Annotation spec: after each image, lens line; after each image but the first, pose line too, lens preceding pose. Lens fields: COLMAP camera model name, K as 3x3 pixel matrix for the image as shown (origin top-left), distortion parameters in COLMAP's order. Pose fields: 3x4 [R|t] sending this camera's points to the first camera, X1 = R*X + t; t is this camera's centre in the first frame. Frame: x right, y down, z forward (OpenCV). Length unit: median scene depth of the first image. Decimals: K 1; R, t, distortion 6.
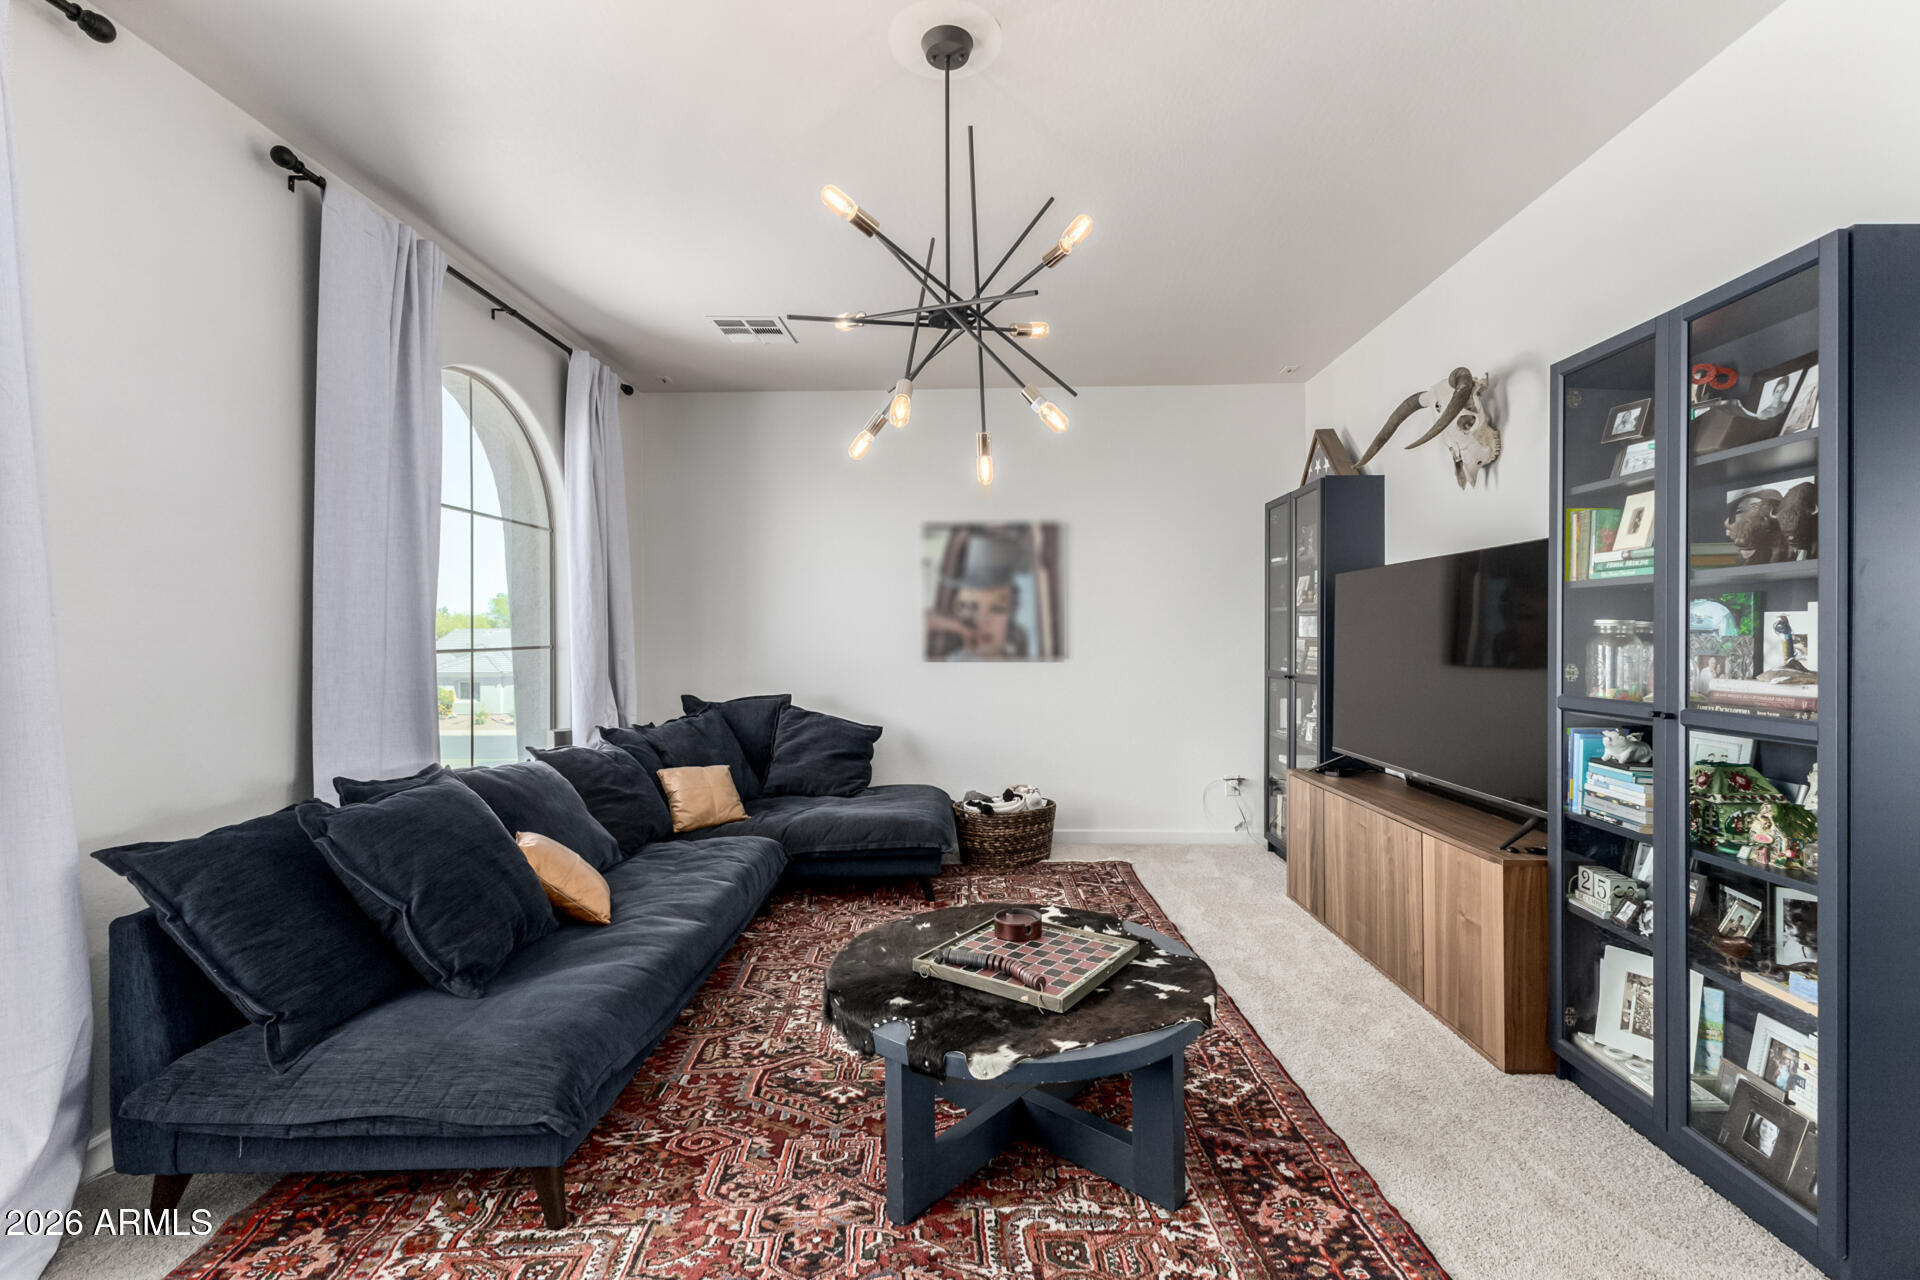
lens RADIAL K [[842.6, 0, 956.9], [0, 842.6, 637.7], [0, 0, 1]] dist [0.008572, -0.000379]
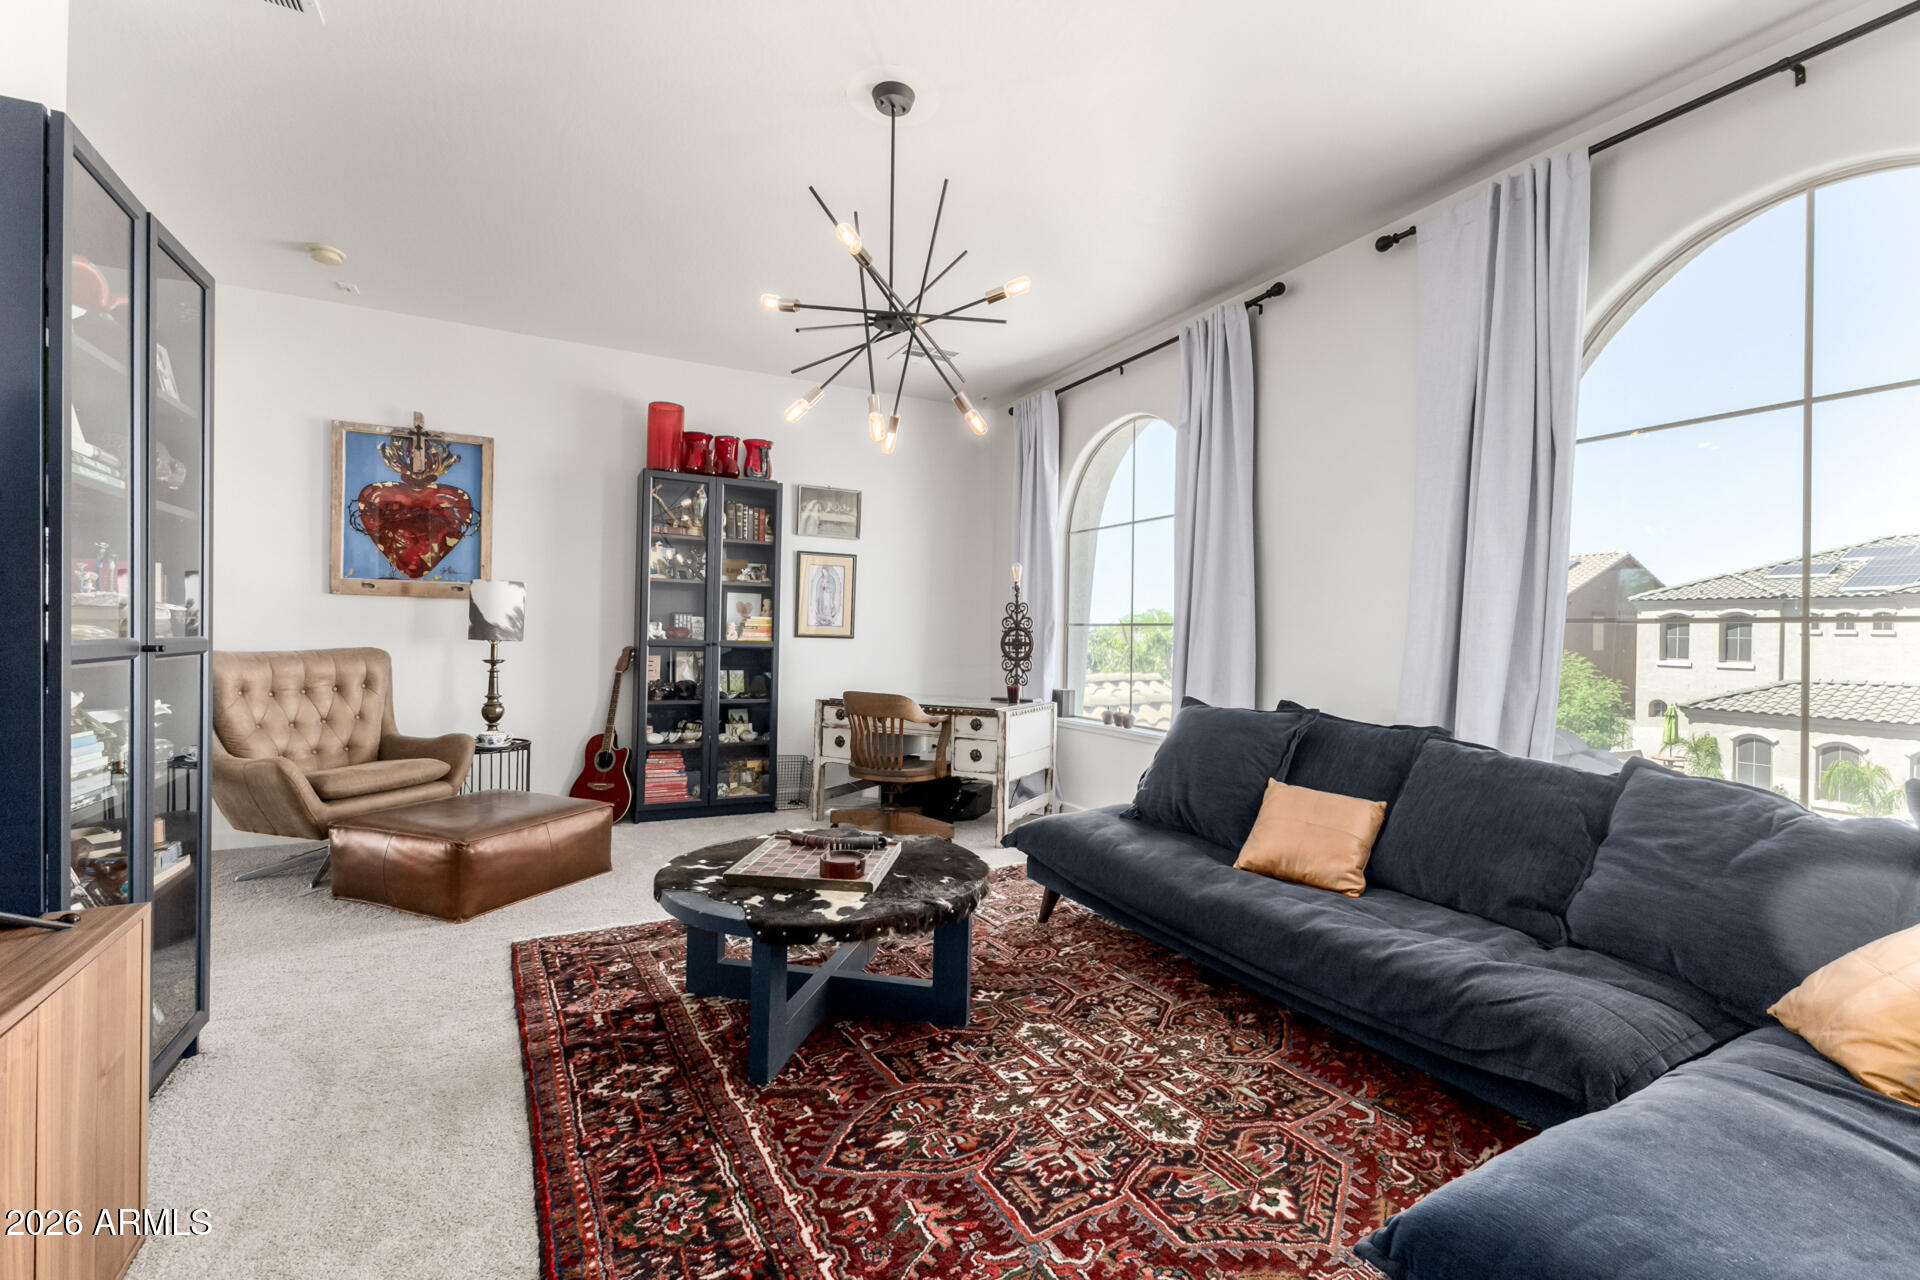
lens RADIAL K [[842.6, 0, 956.9], [0, 842.6, 637.7], [0, 0, 1]] dist [0.008572, -0.000379]
pose [[-0.876389, -0.010255, -0.481495, 0.444965], [-0.017560, 0.999789, 0.010667, 0.051296], [0.481284, 0.017804, -0.876384, 1.941947]]
